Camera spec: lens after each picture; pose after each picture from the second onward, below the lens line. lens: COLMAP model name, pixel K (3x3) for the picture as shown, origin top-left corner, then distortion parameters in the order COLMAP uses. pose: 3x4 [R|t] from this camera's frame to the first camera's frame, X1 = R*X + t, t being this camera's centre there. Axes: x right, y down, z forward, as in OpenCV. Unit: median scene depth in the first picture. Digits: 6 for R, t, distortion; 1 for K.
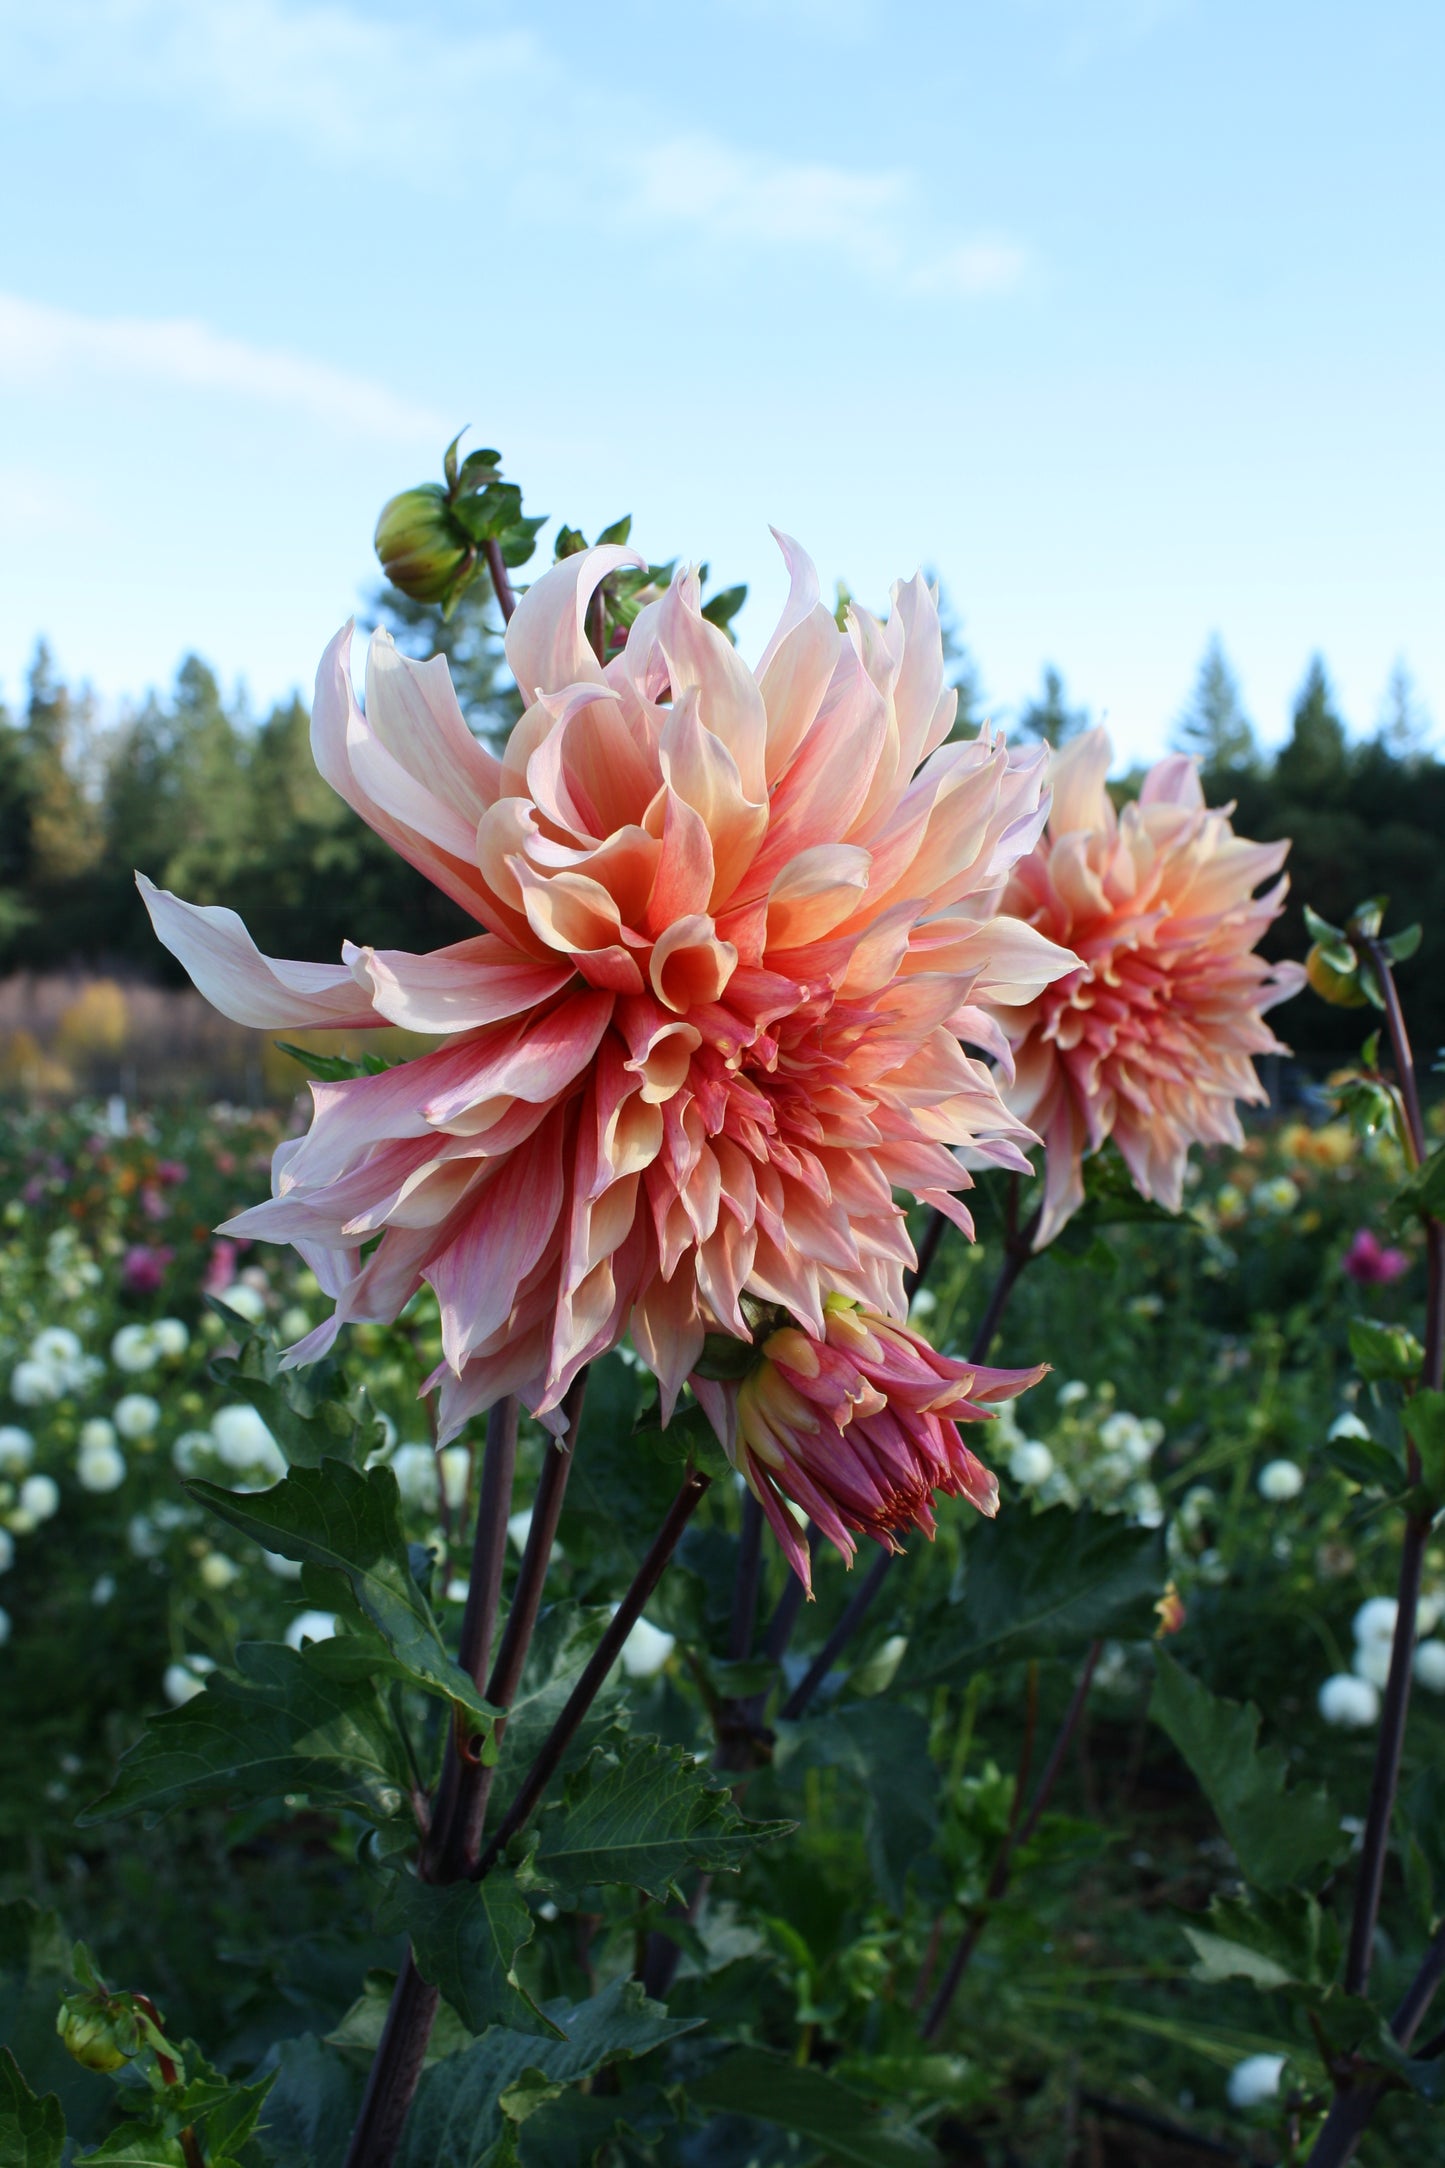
lens RADIAL K [[2146.2, 0, 722.5], [0, 2146.2, 1084.0], [0, 0, 1]] dist [-0.132657, 0.095569]
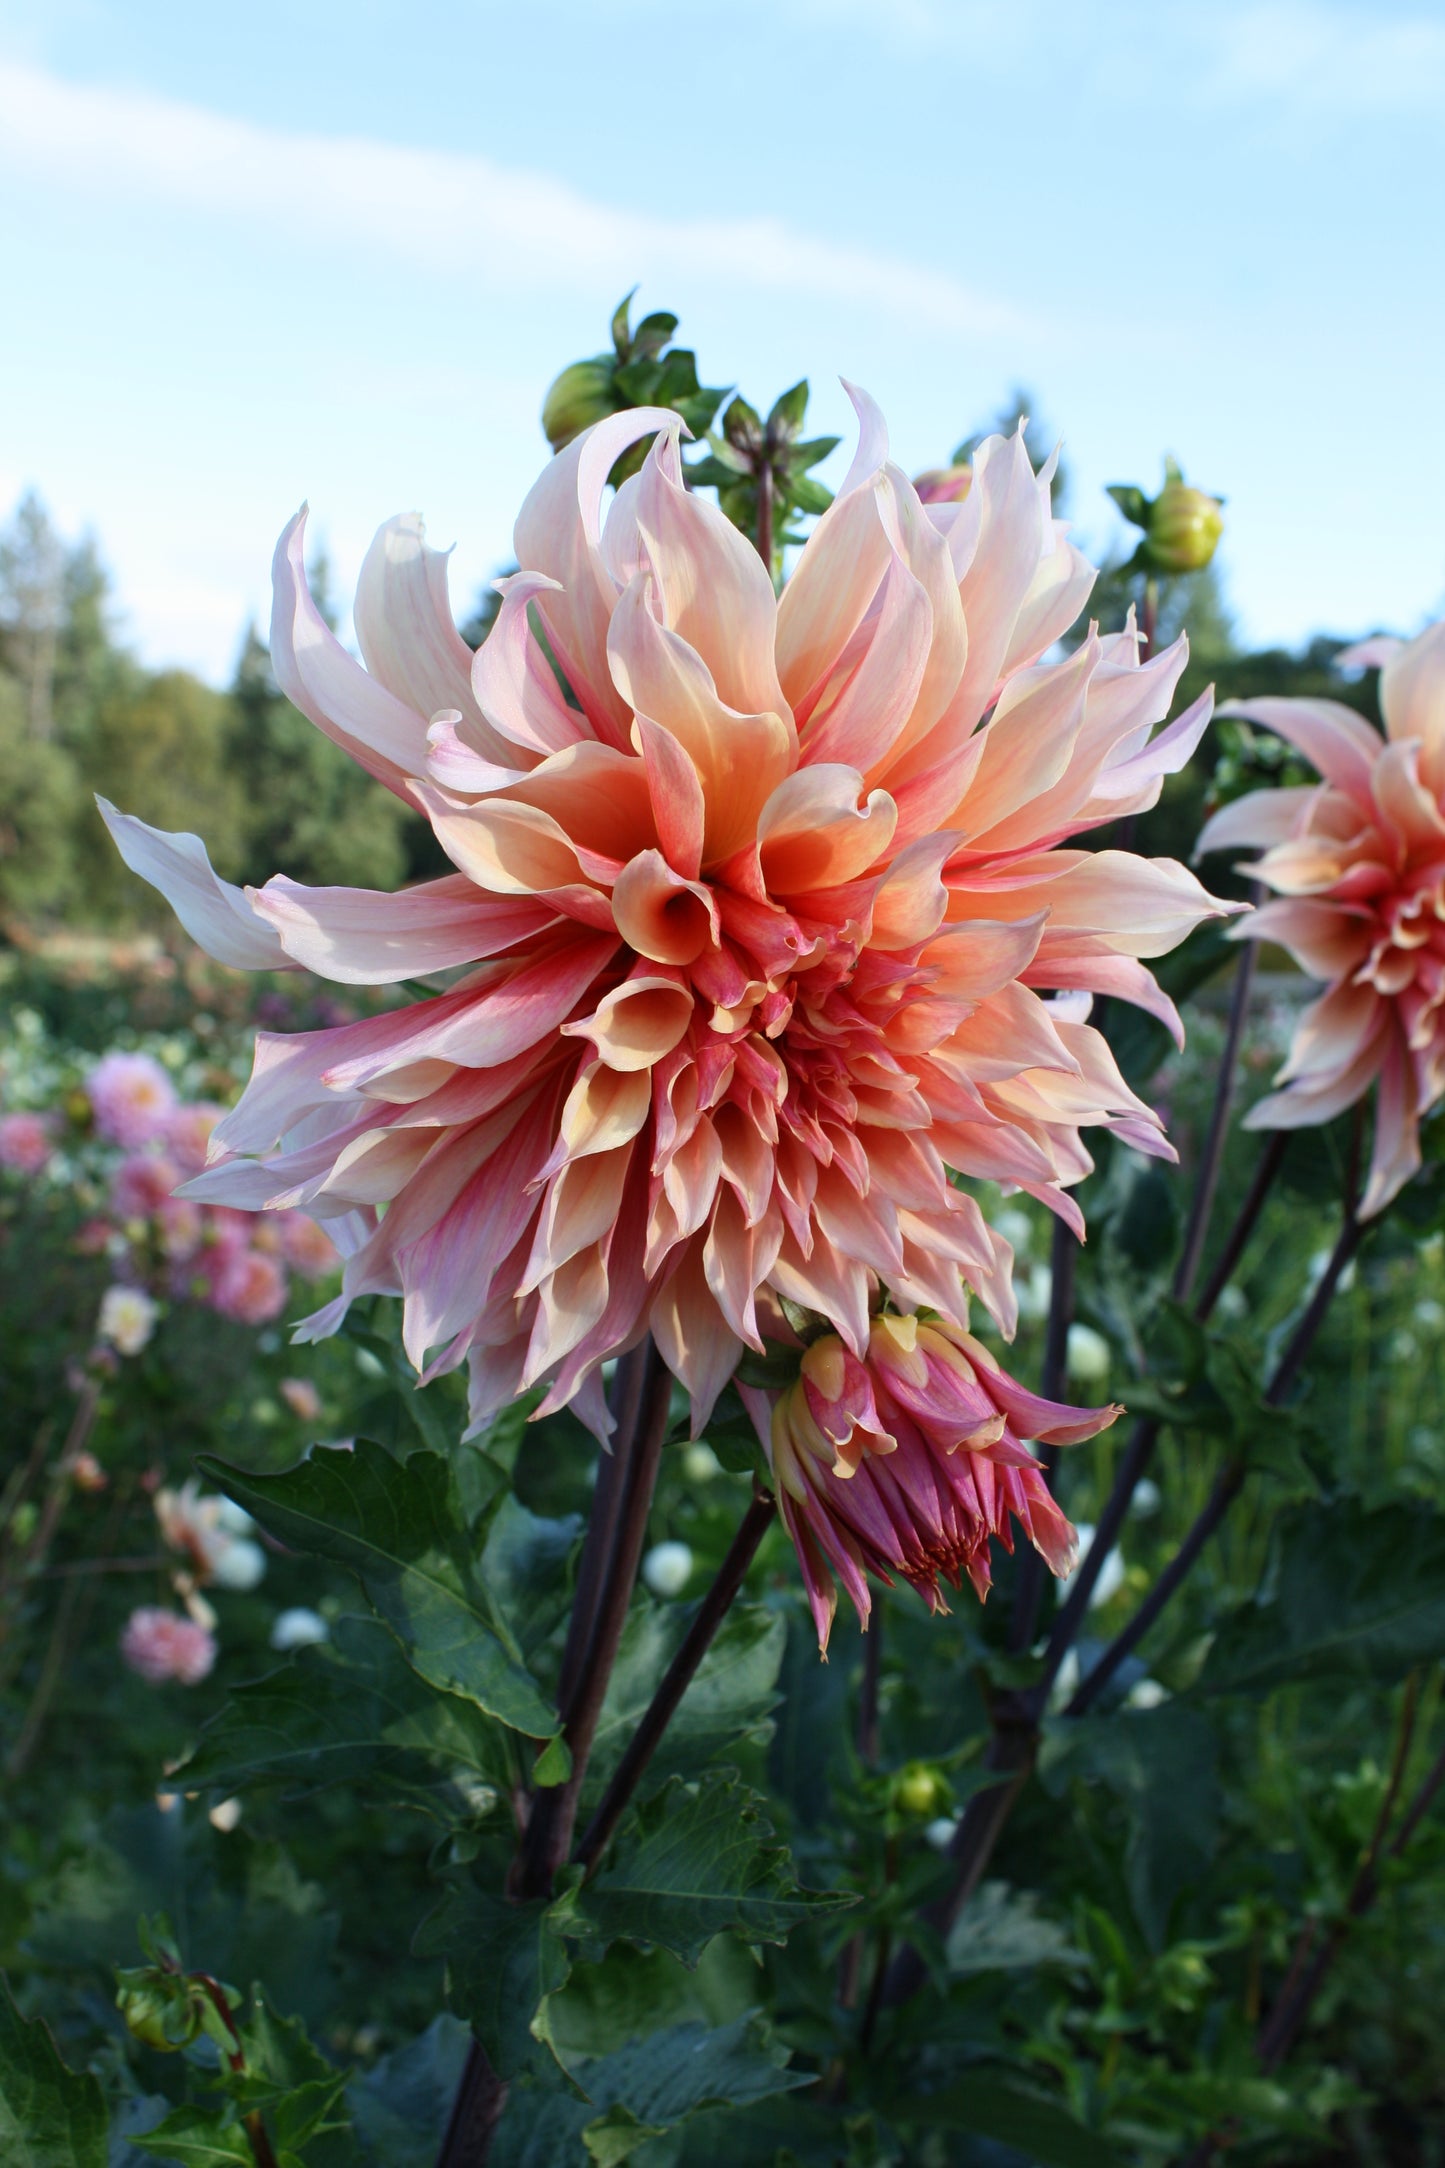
lens RADIAL K [[2146.2, 0, 722.5], [0, 2146.2, 1084.0], [0, 0, 1]] dist [-0.132657, 0.095569]
pose [[0.967559, 0.036887, -0.249937, 0.198611], [-0.024995, 0.998407, 0.050588, -0.027381], [0.251405, -0.042699, 0.966940, 0.177511]]
